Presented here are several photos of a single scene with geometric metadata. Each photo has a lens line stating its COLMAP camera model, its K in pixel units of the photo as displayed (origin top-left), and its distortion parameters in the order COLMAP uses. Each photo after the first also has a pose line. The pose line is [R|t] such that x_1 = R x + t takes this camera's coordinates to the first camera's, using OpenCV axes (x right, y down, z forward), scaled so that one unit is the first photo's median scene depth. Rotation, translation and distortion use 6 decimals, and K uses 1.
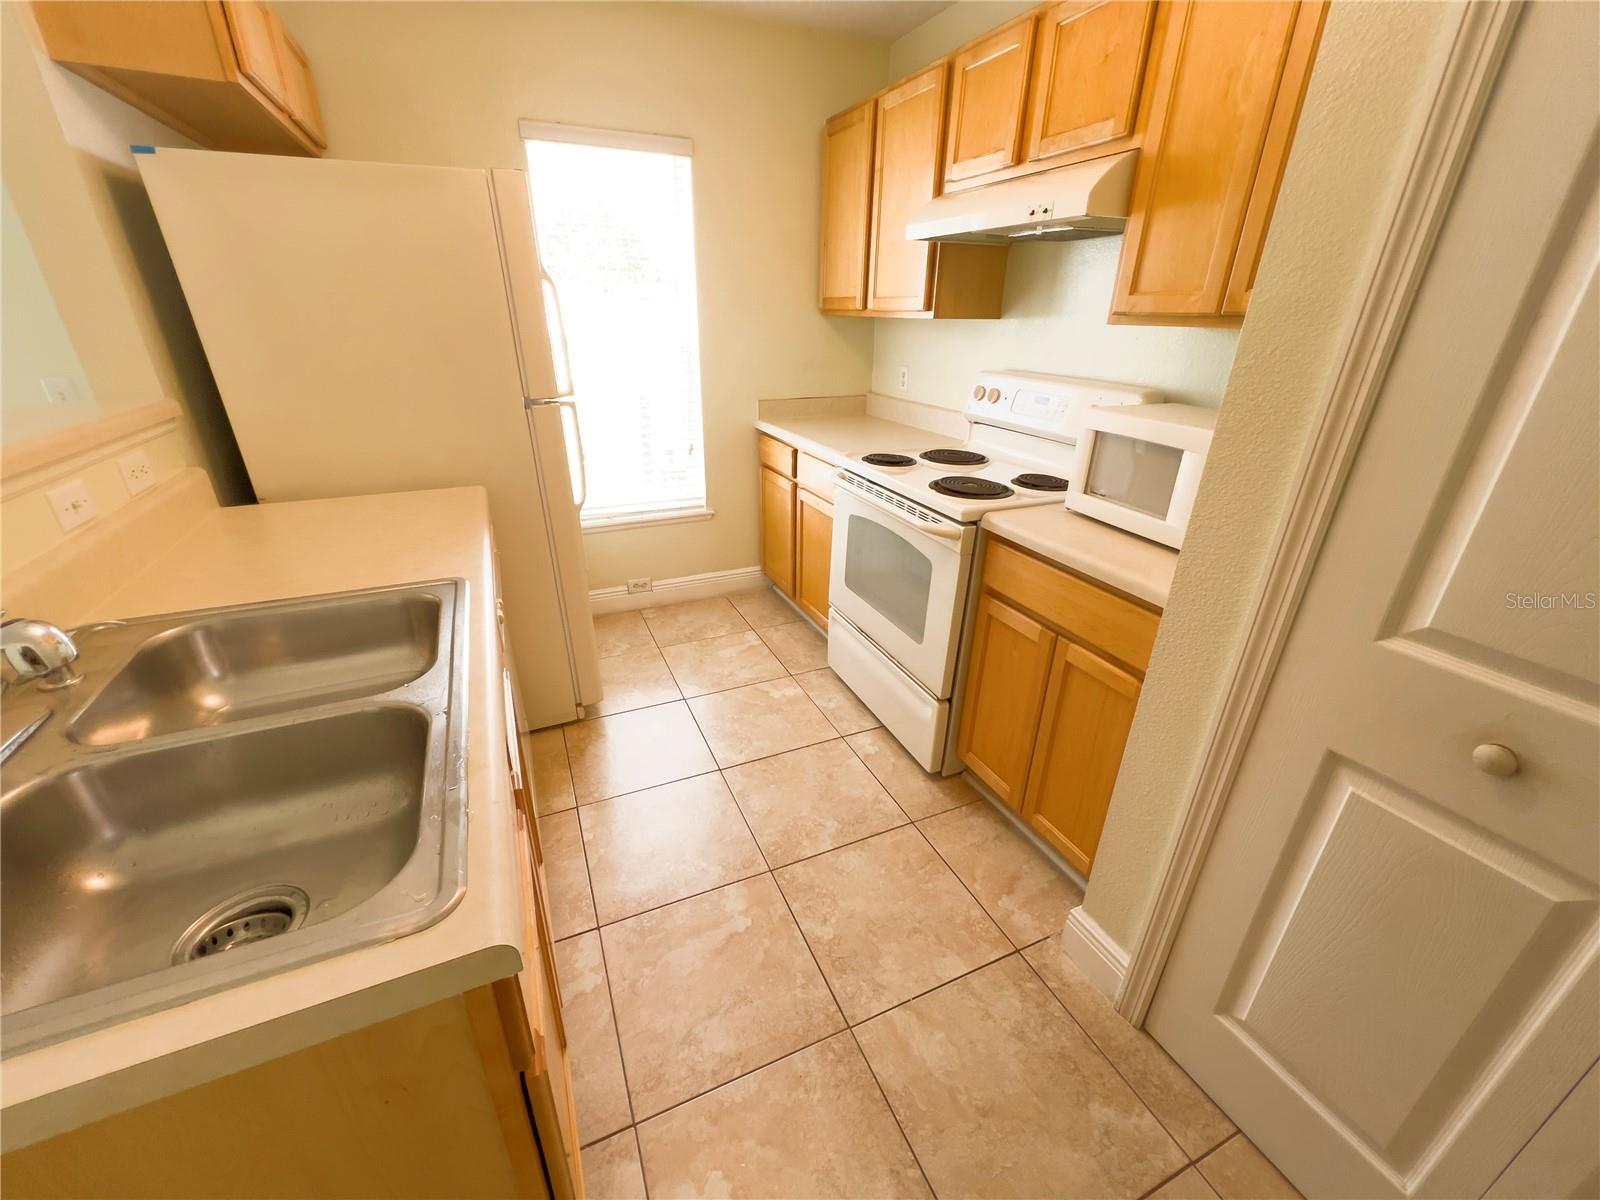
lens RADIAL K [[640.1, 0, 793.2], [0, 640.1, 593.5], [0, 0, 1]] dist [0.000697, 0.000140]
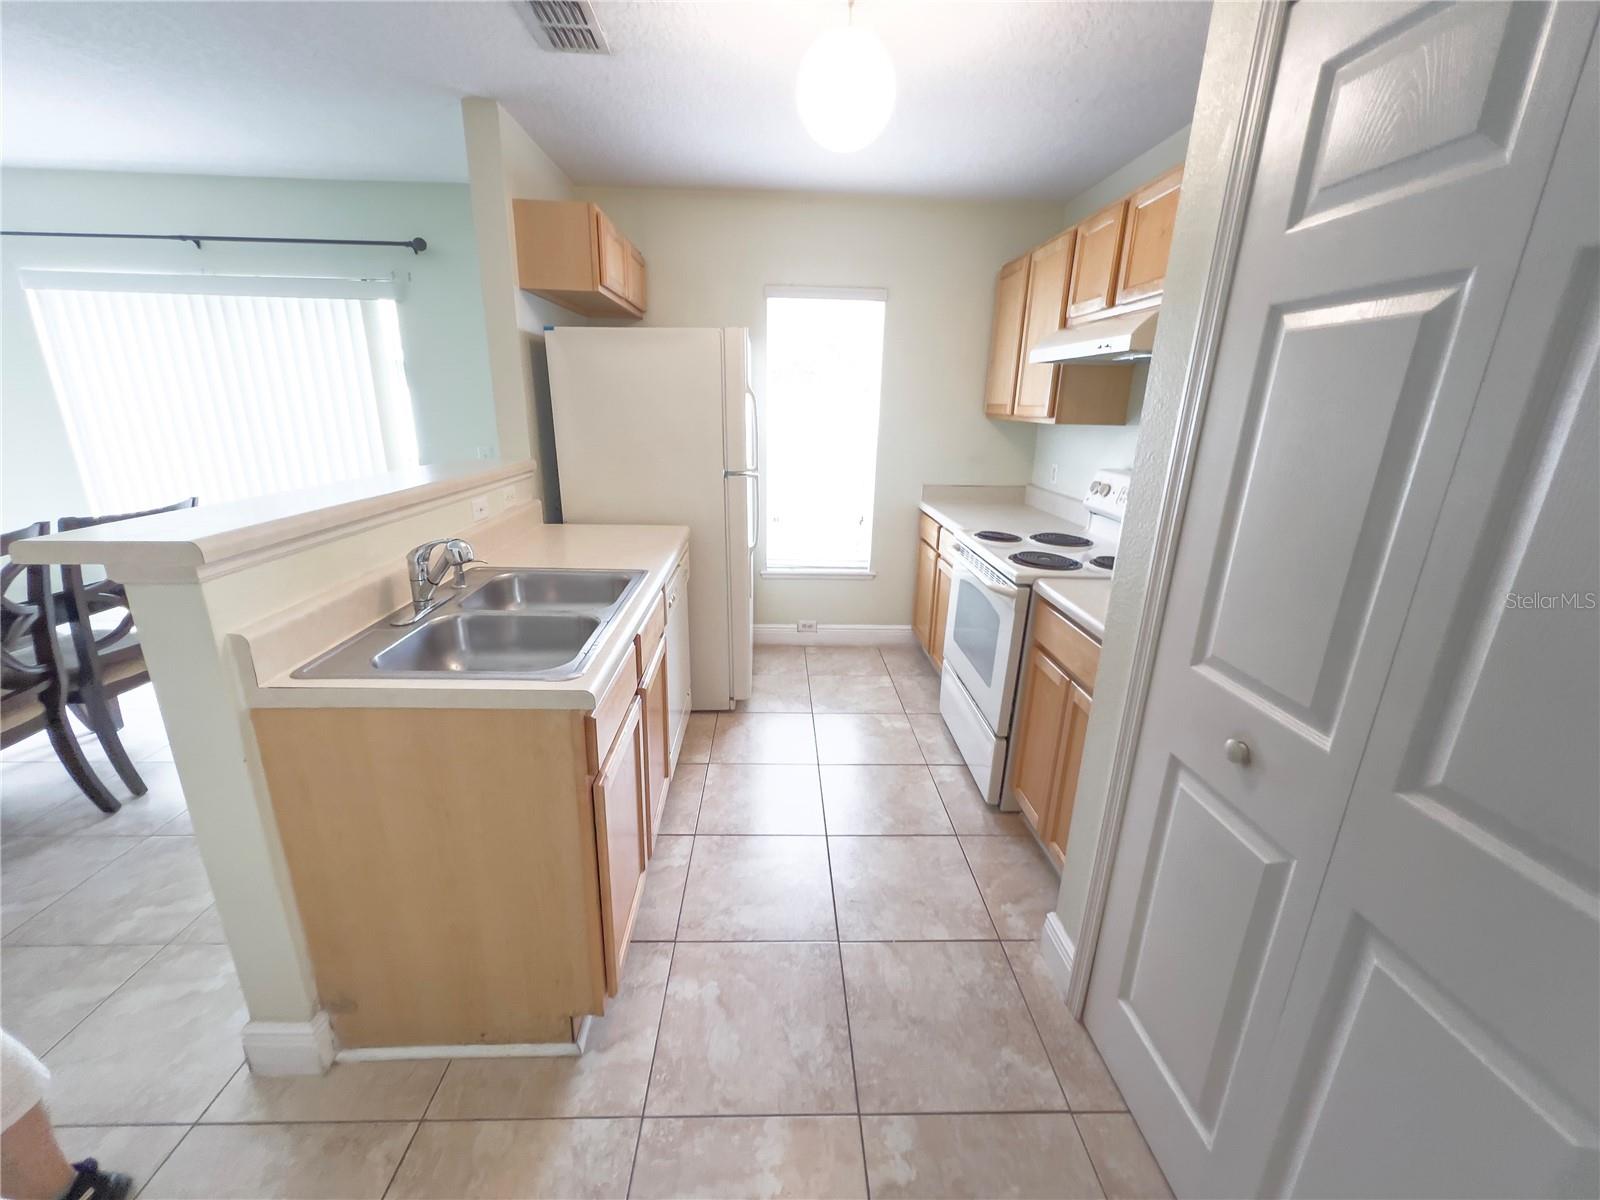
lens RADIAL K [[640.1, 0, 794.3], [0, 640.1, 592.8], [0, 0, 1]] dist [0.000697, 0.000140]
pose [[0.926924, 0.116101, -0.356838, 0.276710], [-0.162261, 0.981444, -0.102168, 0.089675], [0.338355, 0.152603, 0.928563, -0.254256]]
